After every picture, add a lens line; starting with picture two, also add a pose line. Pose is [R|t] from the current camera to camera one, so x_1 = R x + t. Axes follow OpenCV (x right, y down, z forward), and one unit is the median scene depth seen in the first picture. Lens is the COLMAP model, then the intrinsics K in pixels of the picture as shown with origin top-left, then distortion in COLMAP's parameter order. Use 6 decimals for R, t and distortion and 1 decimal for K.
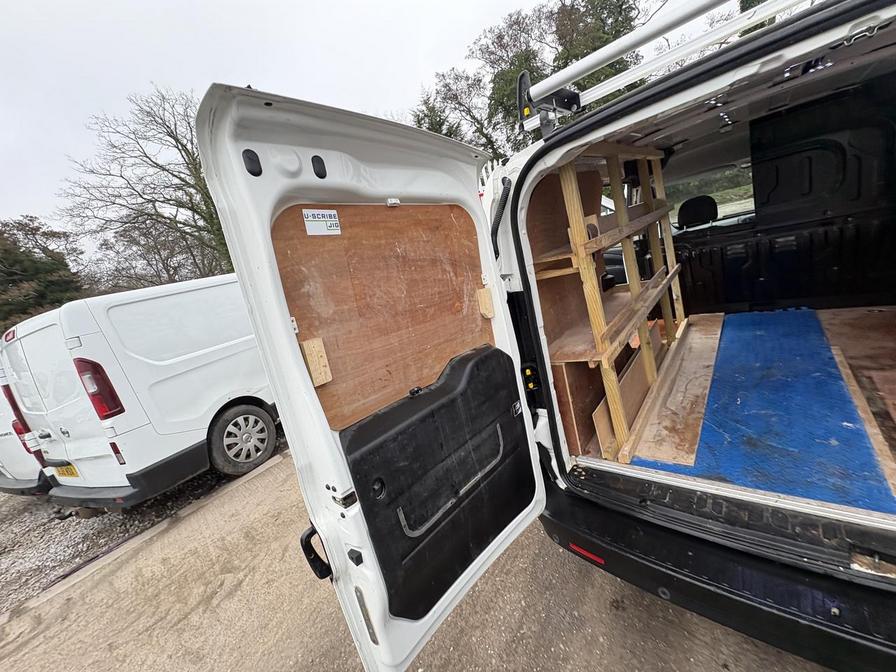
lens RADIAL K [[357.3, 0, 445.9], [0, 357.3, 335.6], [0, 0, 1]] dist [0.001437, -0.000496]
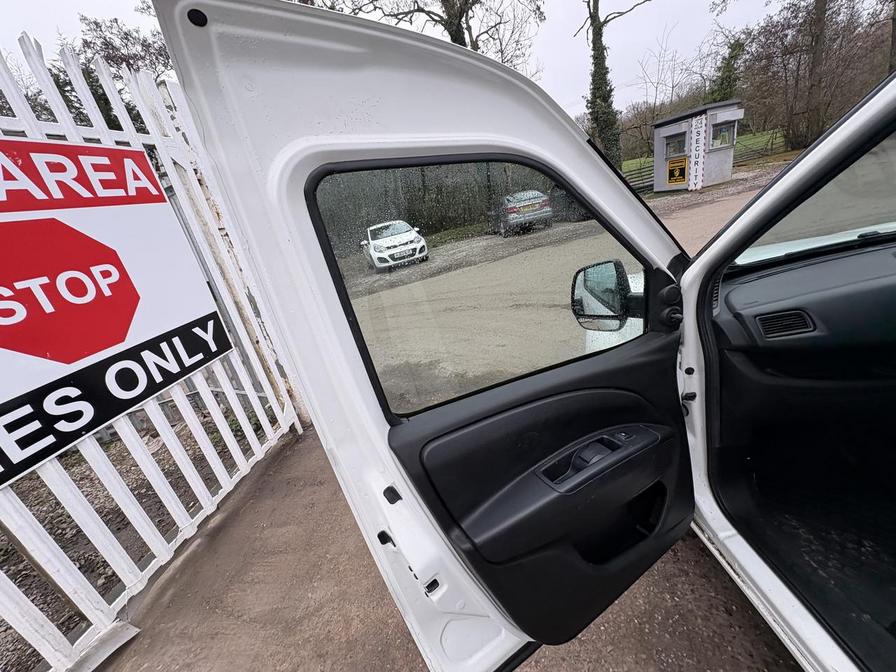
lens RADIAL K [[357.3, 0, 448.3], [0, 357.3, 338.2], [0, 0, 1]] dist [0.001437, -0.000496]
pose [[0.791152, -0.111790, 0.601317, 0.614560], [0.150259, 0.988549, -0.013916, -0.676993], [-0.592876, 0.101363, 0.798889, 2.037269]]
